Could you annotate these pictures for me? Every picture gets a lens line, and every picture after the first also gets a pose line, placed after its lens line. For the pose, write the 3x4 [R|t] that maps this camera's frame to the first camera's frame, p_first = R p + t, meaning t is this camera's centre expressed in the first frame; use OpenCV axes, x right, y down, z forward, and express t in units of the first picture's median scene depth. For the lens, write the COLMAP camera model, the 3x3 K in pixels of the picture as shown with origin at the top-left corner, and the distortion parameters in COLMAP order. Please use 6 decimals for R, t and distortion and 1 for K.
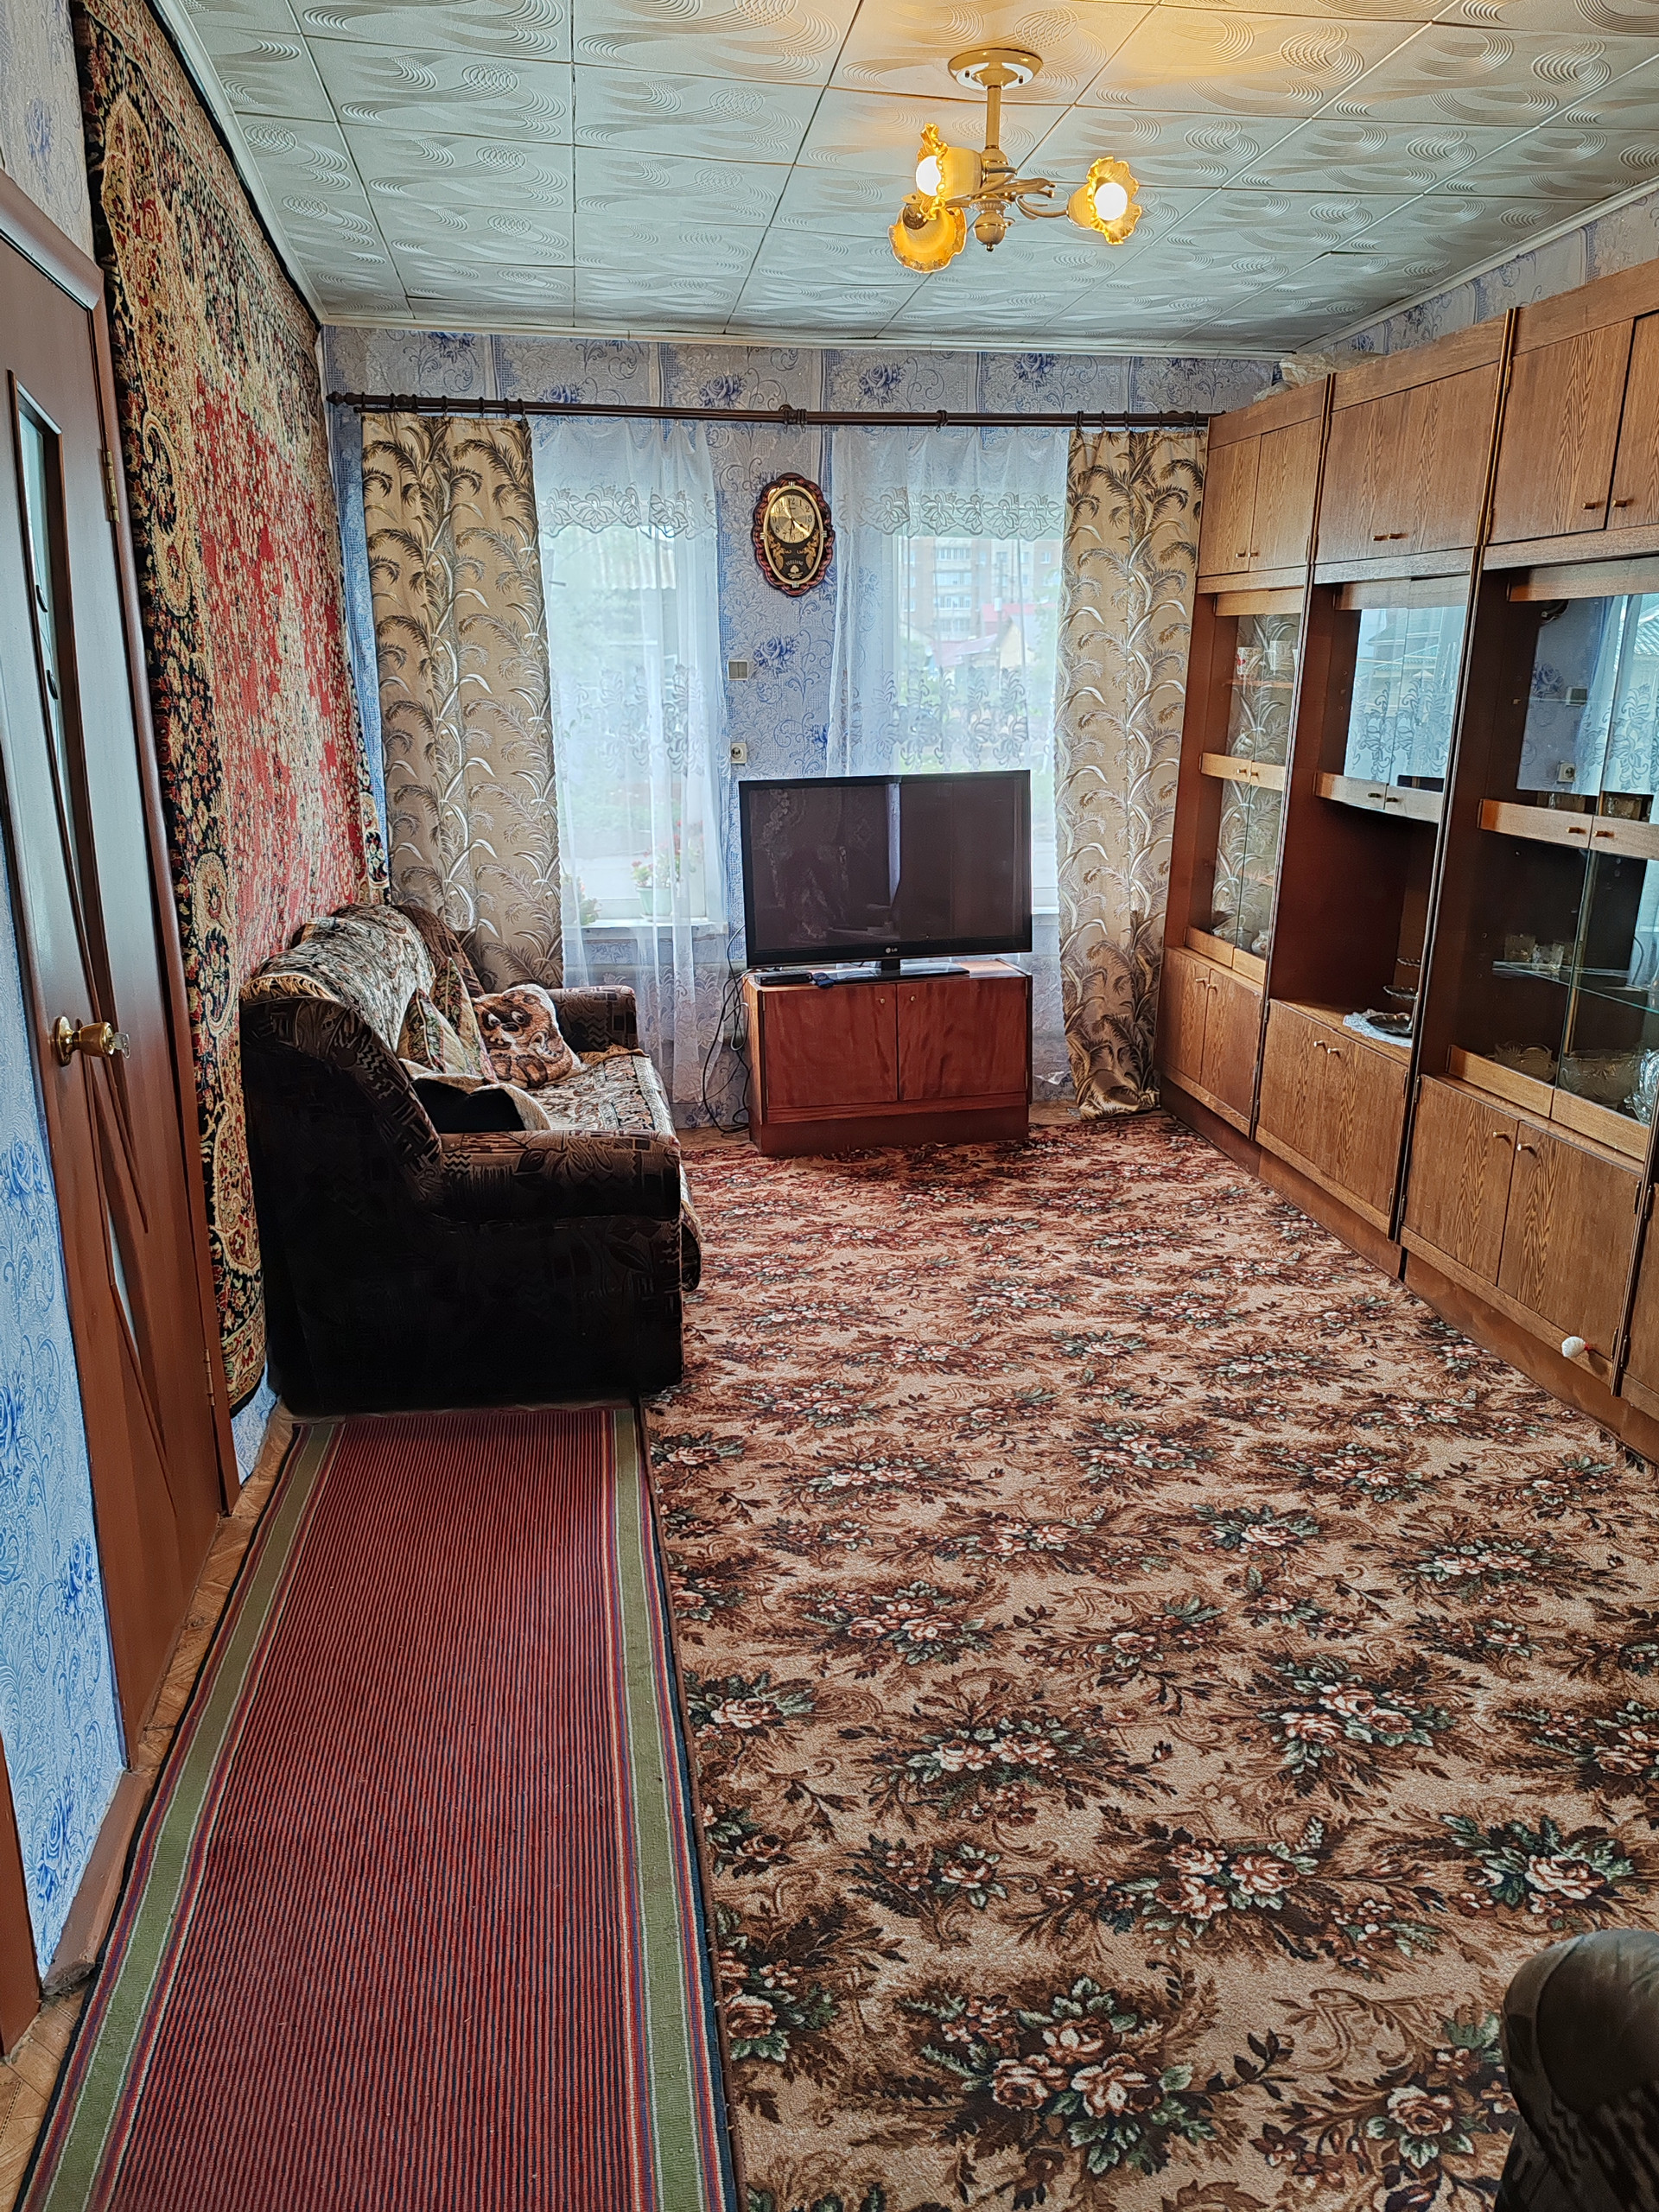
lens RADIAL K [[1767.0, 0, 836.0], [0, 1767.0, 1096.4], [0, 0, 1]] dist [0.013243, 0.005751]
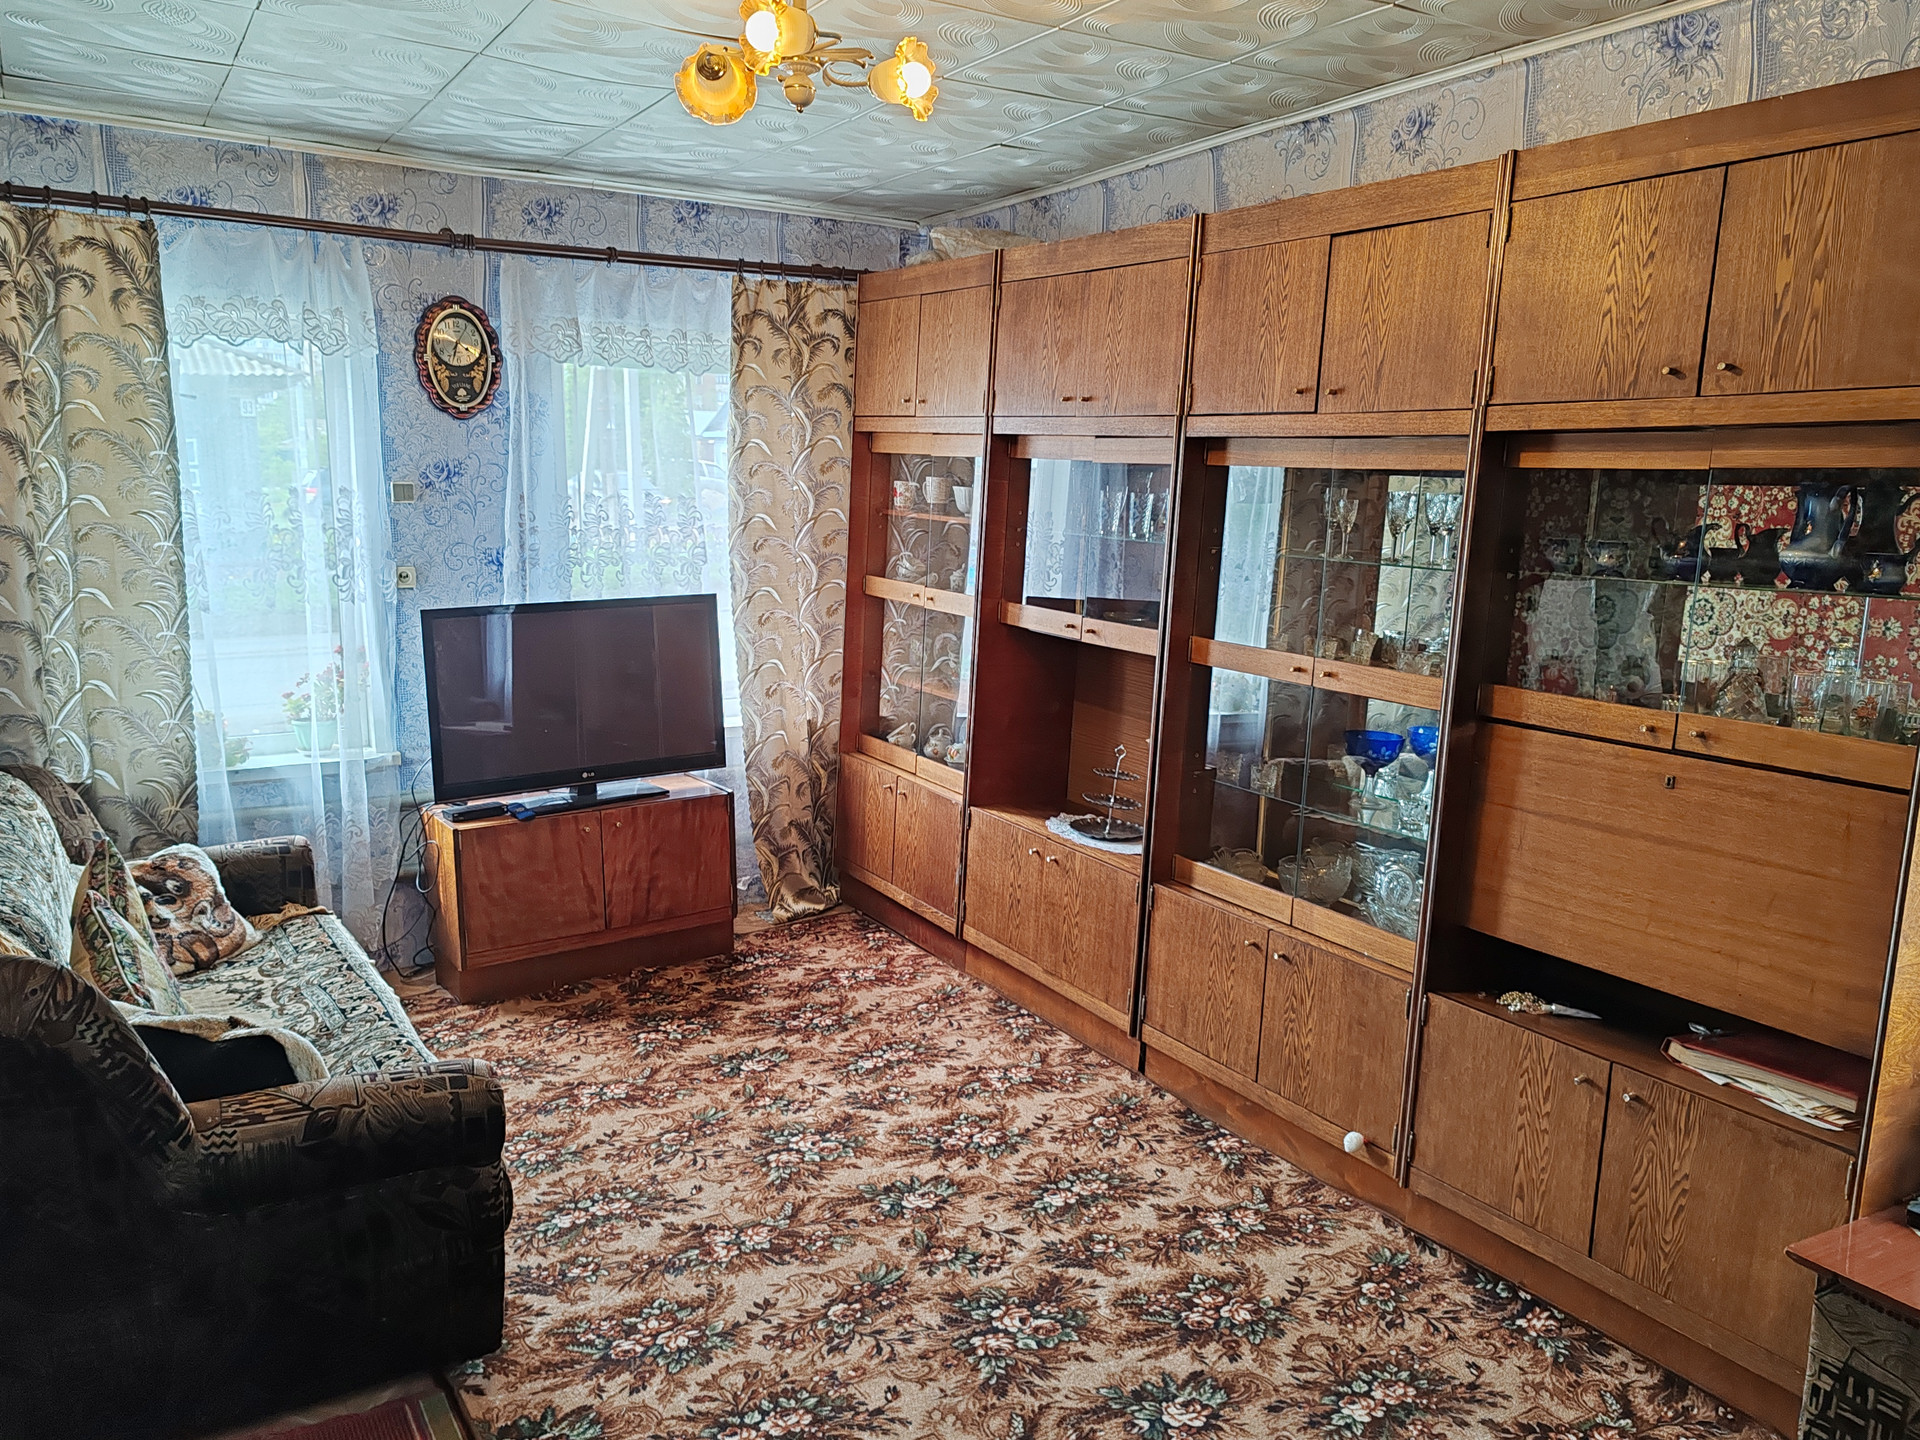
lens RADIAL K [[1483.0, 0, 954.0], [0, 1483.0, 681.0], [0, 0, 1]] dist [0.035749, -0.033214]
pose [[0.914542, -0.038784, 0.402628, -0.116194], [0.070494, 0.995442, -0.064234, -0.068582], [-0.398302, 0.087127, 0.913107, 0.156627]]
